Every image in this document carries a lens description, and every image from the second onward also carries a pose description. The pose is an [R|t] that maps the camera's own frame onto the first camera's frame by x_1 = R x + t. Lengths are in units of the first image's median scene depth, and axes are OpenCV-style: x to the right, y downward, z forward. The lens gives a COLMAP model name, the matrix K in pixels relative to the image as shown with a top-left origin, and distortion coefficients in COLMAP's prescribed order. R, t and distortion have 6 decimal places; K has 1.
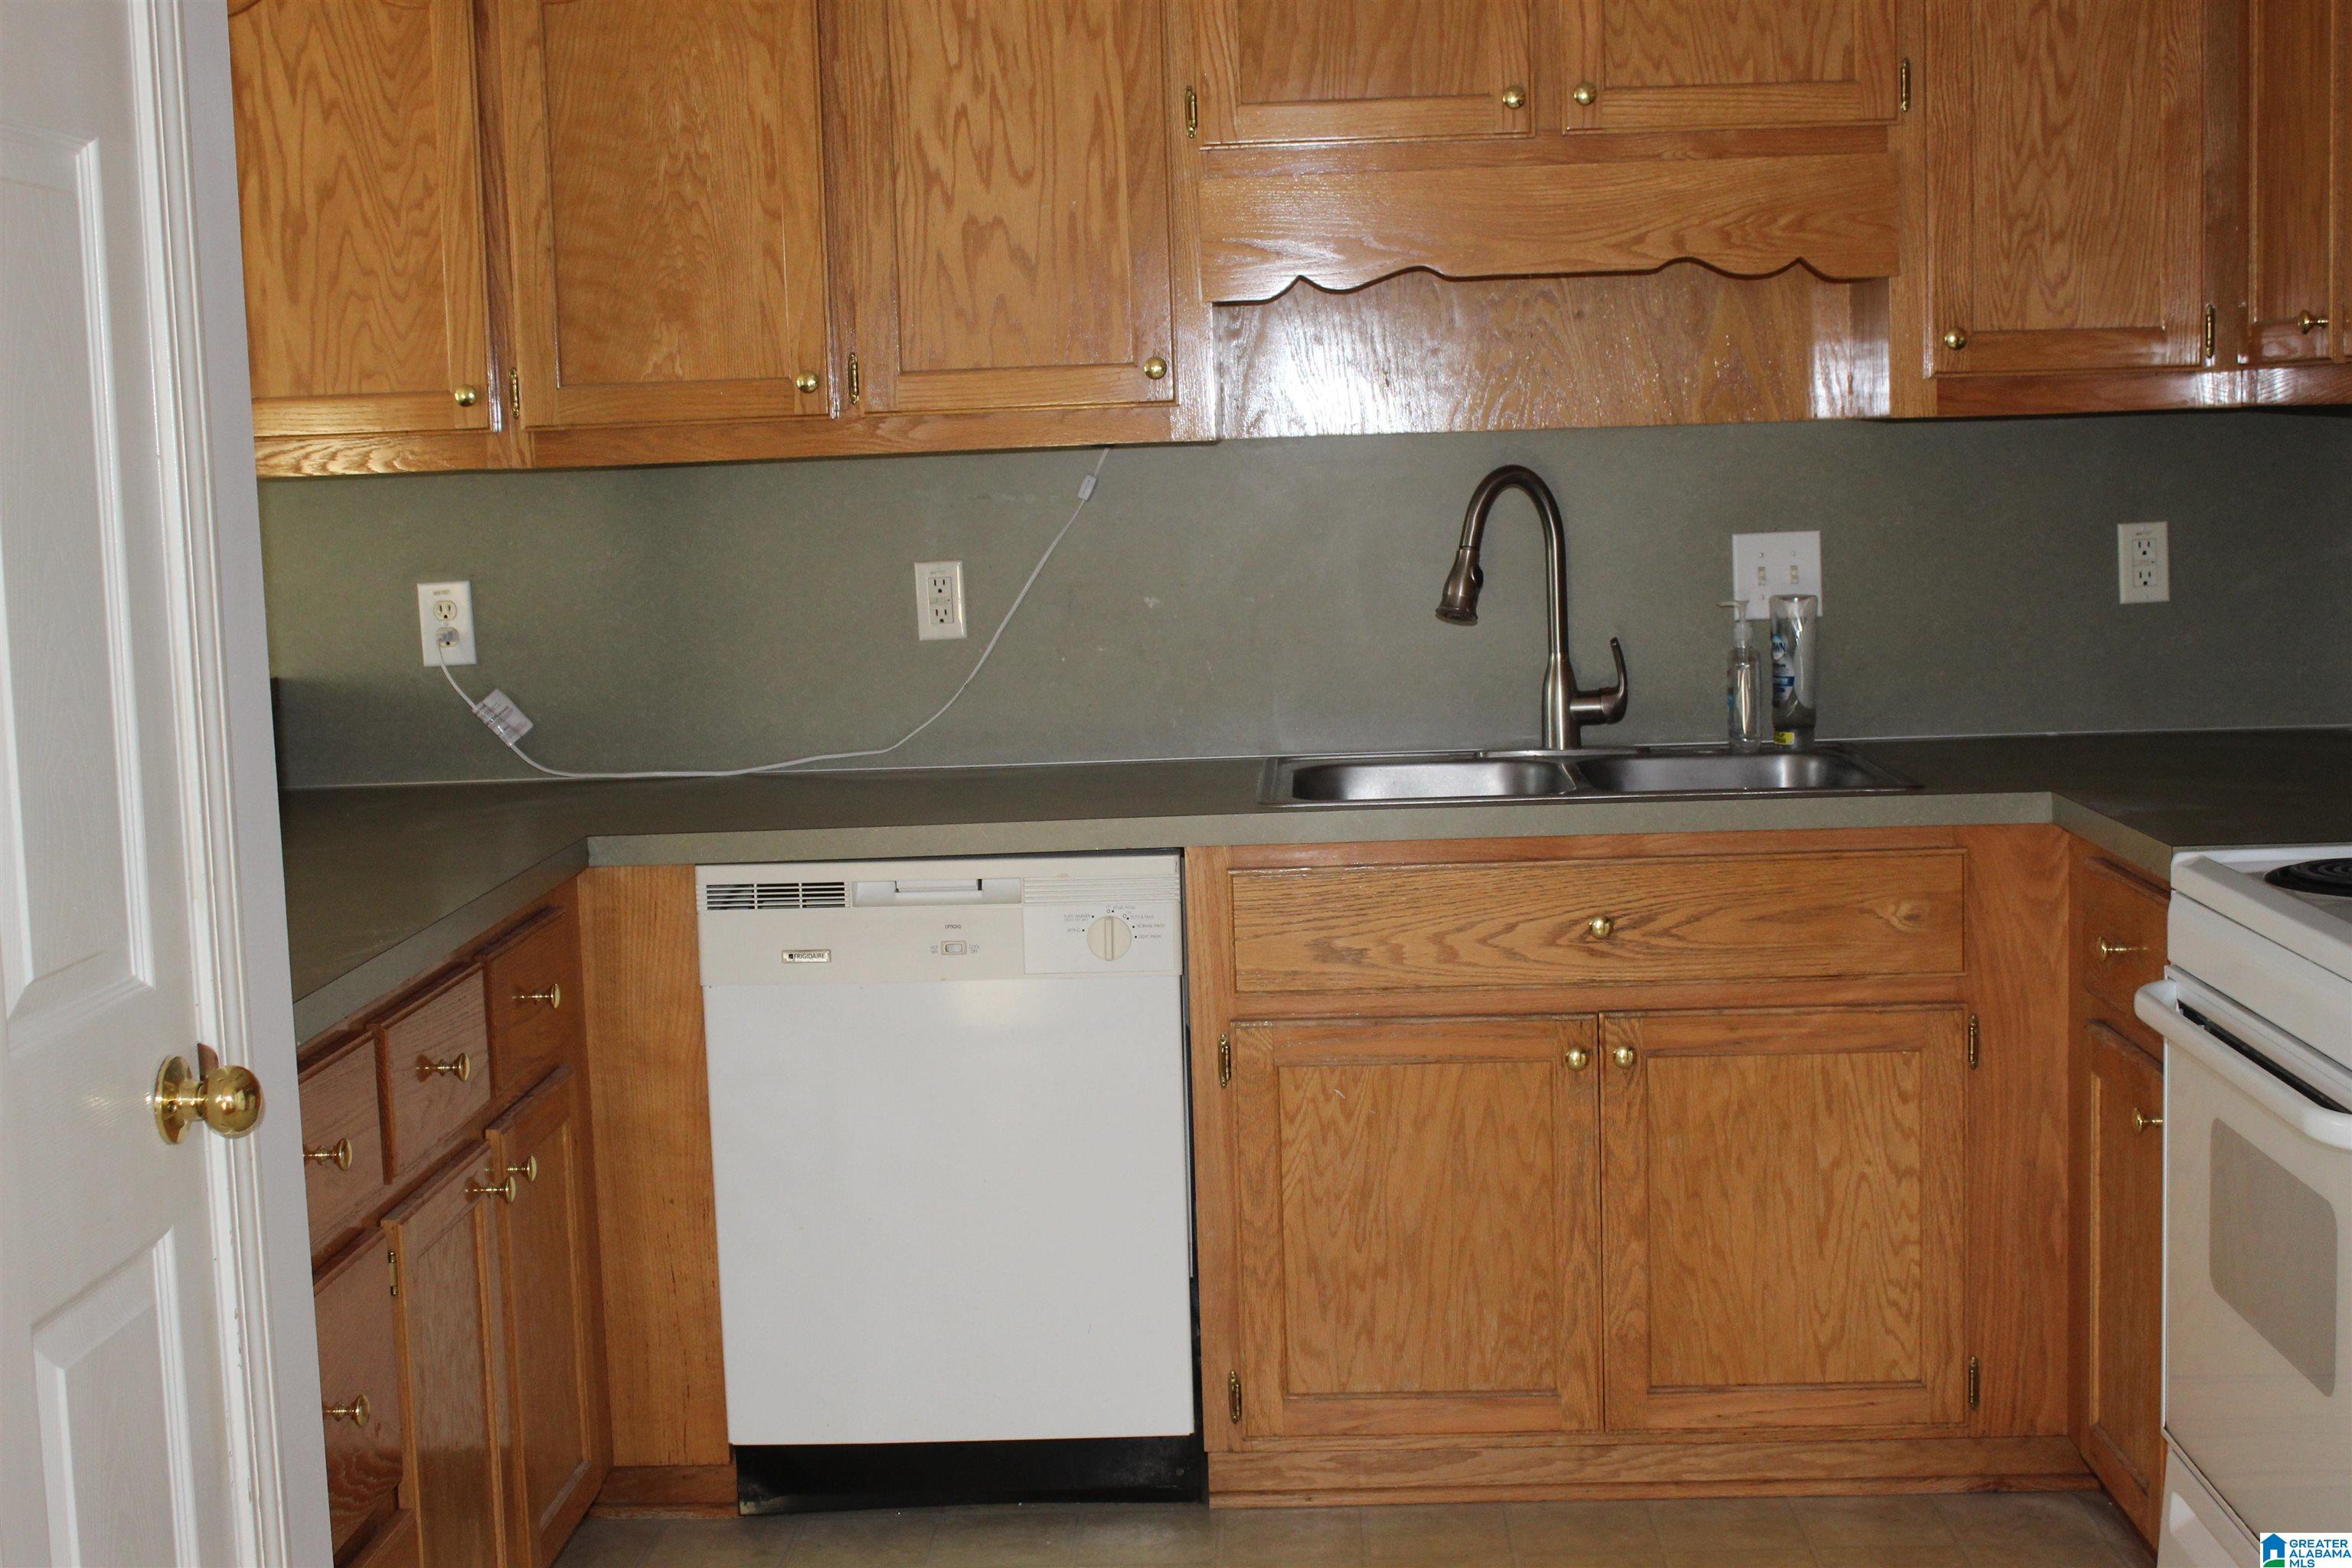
lens RADIAL K [[3066.8, 0, 1174.2], [0, 3066.8, 779.7], [0, 0, 1]] dist [-0.032287, 0.000000]
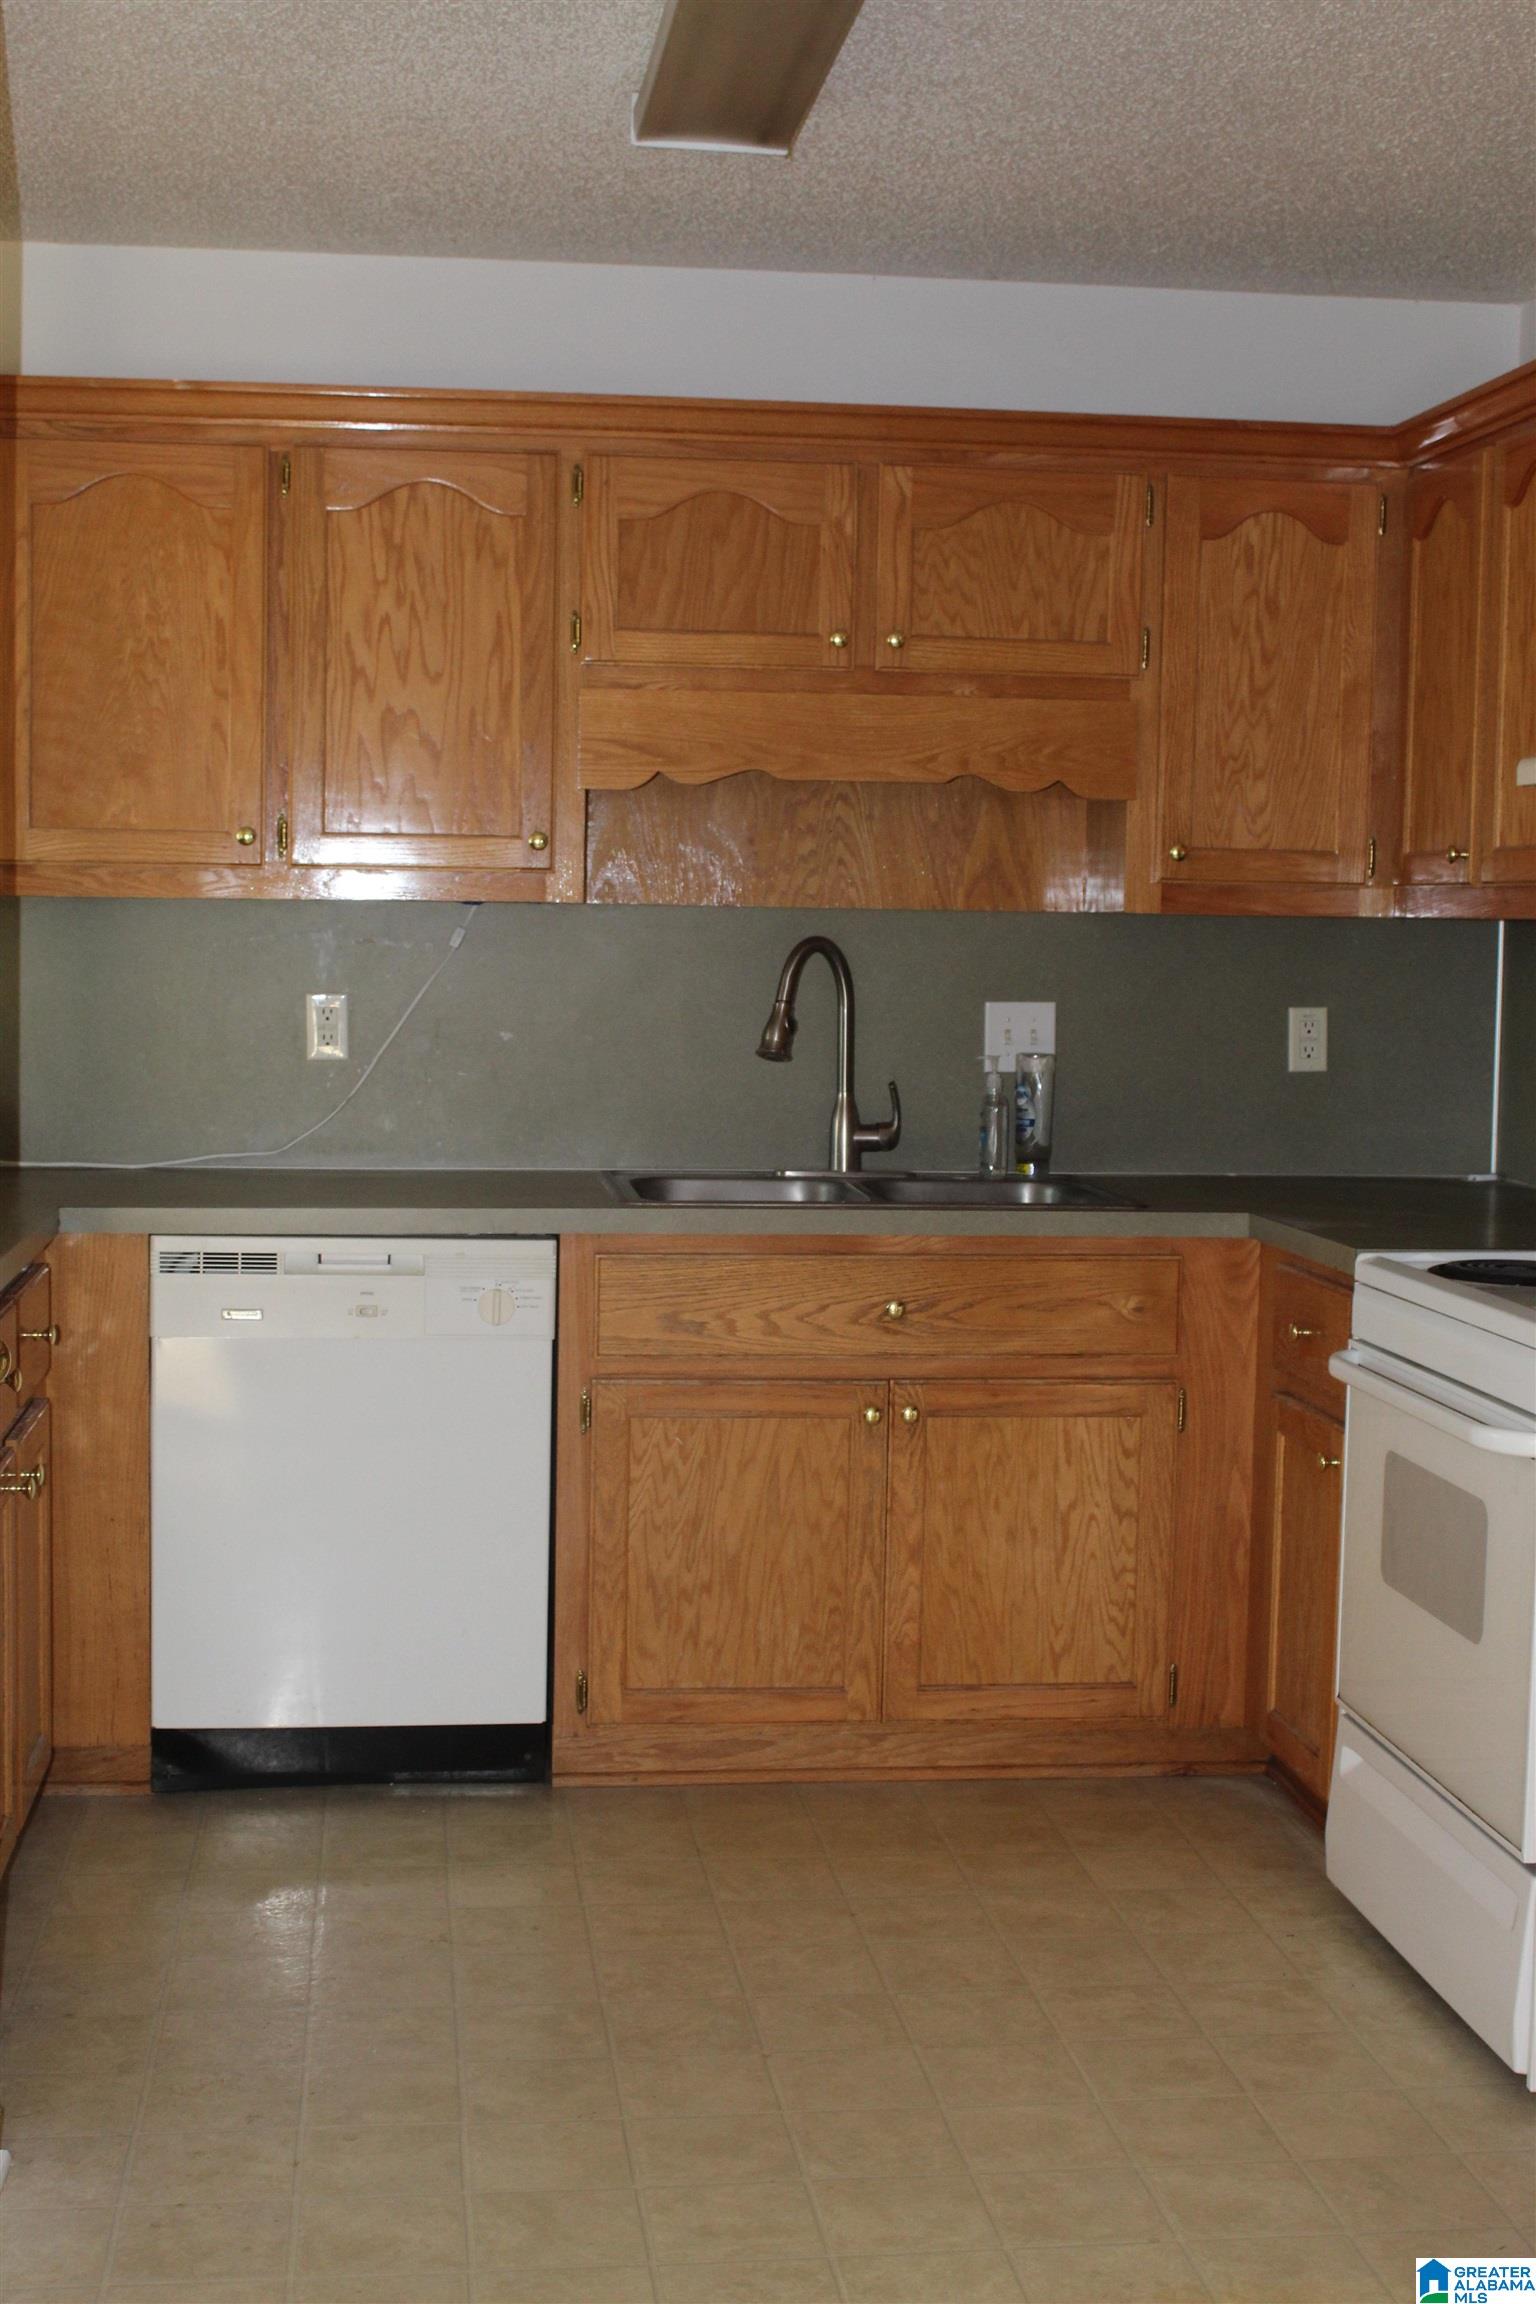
lens RADIAL K [[3004.2, 0, 768.9], [0, 3004.2, 1154.0], [0, 0, 1]] dist [-0.032287, 0.000000]
pose [[0.985481, 0.039023, 0.165239, -0.108448], [-0.033780, 0.998836, -0.034424, 0.027193], [-0.166390, 0.028343, 0.985653, -0.181434]]
